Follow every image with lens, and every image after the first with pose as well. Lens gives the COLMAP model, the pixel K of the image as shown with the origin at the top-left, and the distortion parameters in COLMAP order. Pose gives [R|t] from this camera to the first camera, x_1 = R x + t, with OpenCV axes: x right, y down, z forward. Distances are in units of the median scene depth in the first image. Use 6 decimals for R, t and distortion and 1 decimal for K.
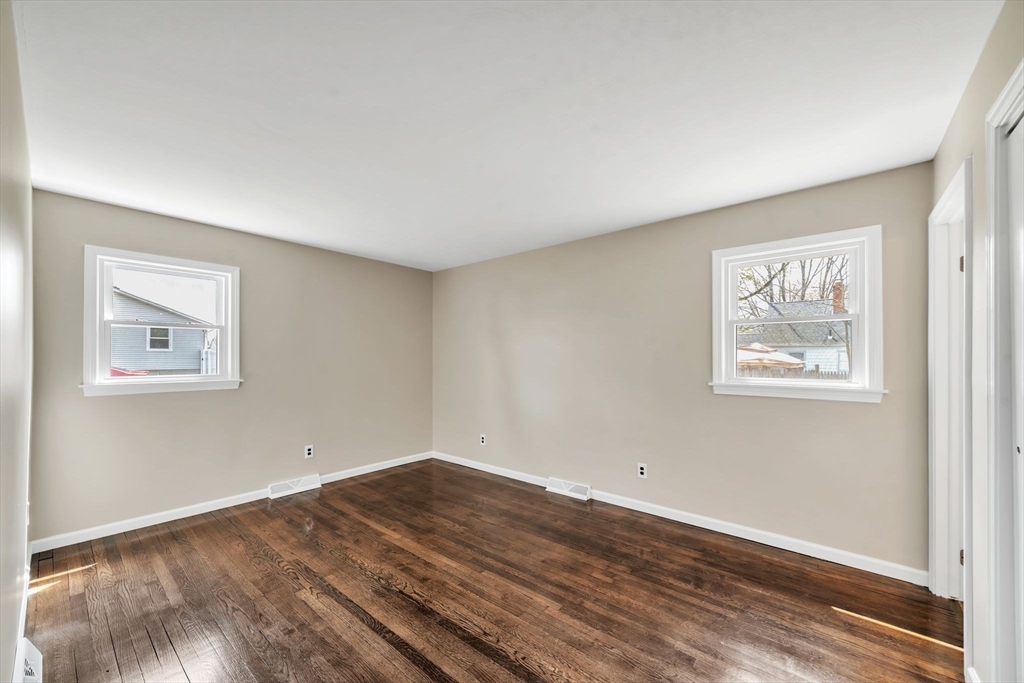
lens RADIAL K [[397.3, 0, 510.0], [0, 397.3, 349.4], [0, 0, 1]] dist [0.002937, 0.000593]
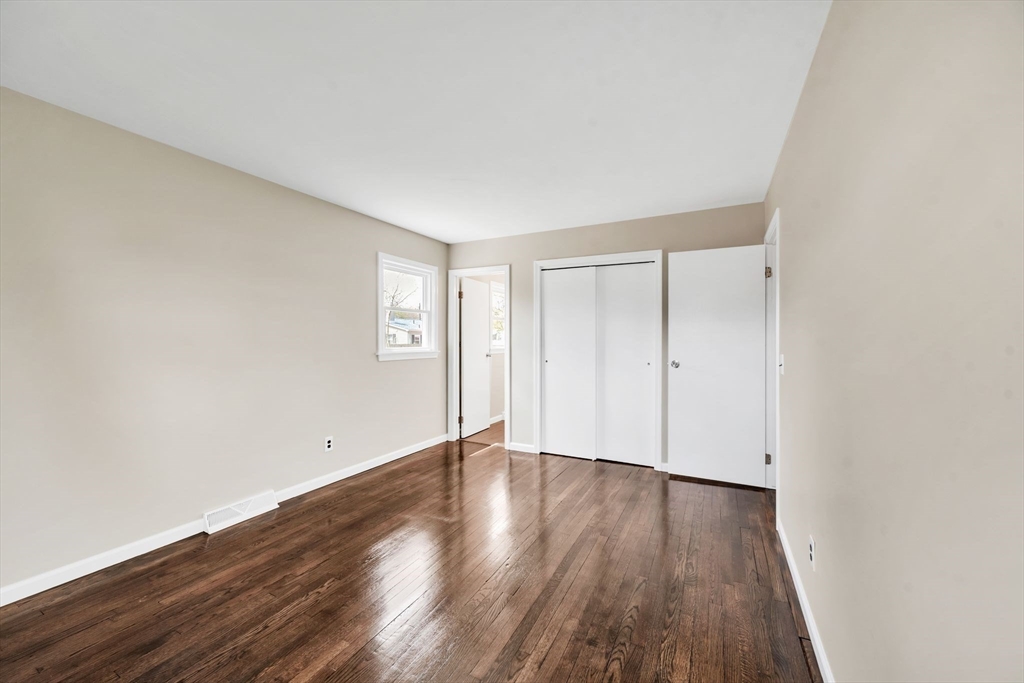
lens RADIAL K [[397.3, 0, 514.9], [0, 397.3, 339.3], [0, 0, 1]] dist [0.002937, 0.000593]
pose [[-0.230790, -0.004609, 0.972993, -0.807785], [-0.023194, 0.999731, -0.000766, 0.027740], [-0.972727, -0.022745, -0.230834, 0.819042]]
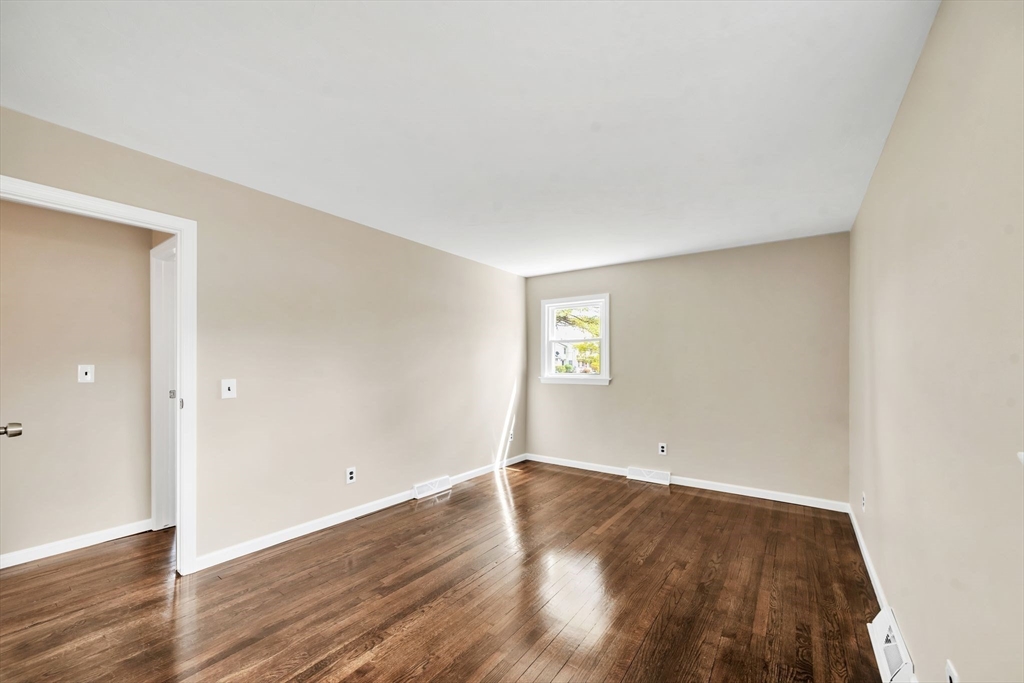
lens RADIAL K [[397.3, 0, 517.7], [0, 397.3, 379.1], [0, 0, 1]] dist [0.002937, 0.000593]
pose [[0.097929, 0.034759, -0.994586, 0.654352], [0.015769, 0.999210, 0.036474, 0.025200], [0.995068, -0.019256, 0.097303, 0.635761]]
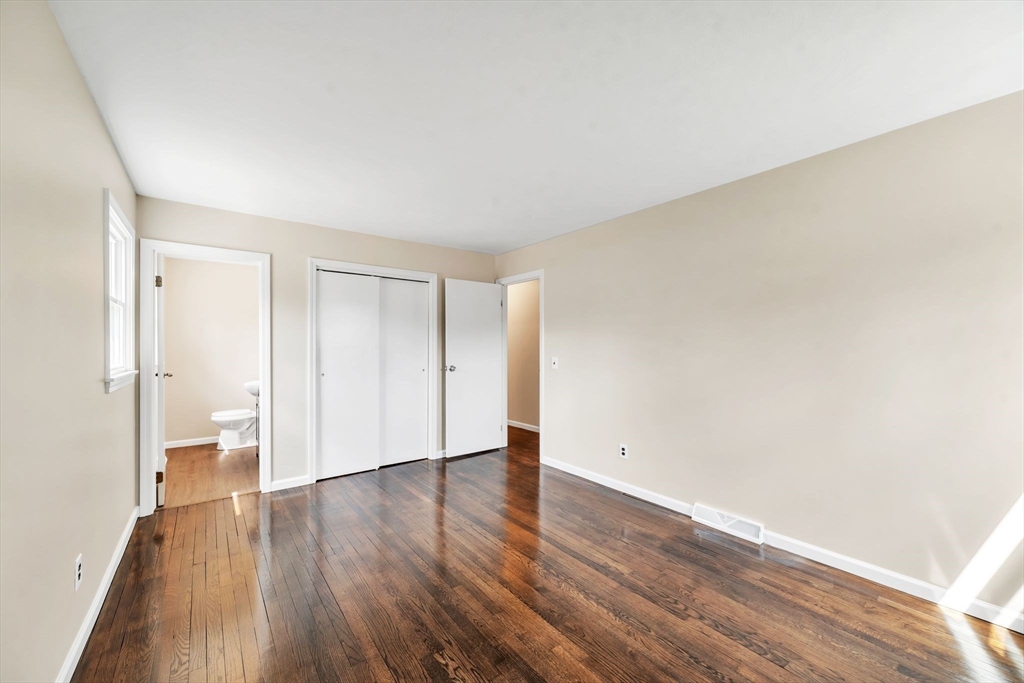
lens RADIAL K [[397.3, 0, 505.7], [0, 397.3, 338.7], [0, 0, 1]] dist [0.002937, 0.000593]
pose [[-0.977725, 0.002858, 0.209869, -0.300705], [-0.005438, 0.999227, -0.038943, 0.035998], [-0.209818, -0.039217, -0.976954, 1.455752]]
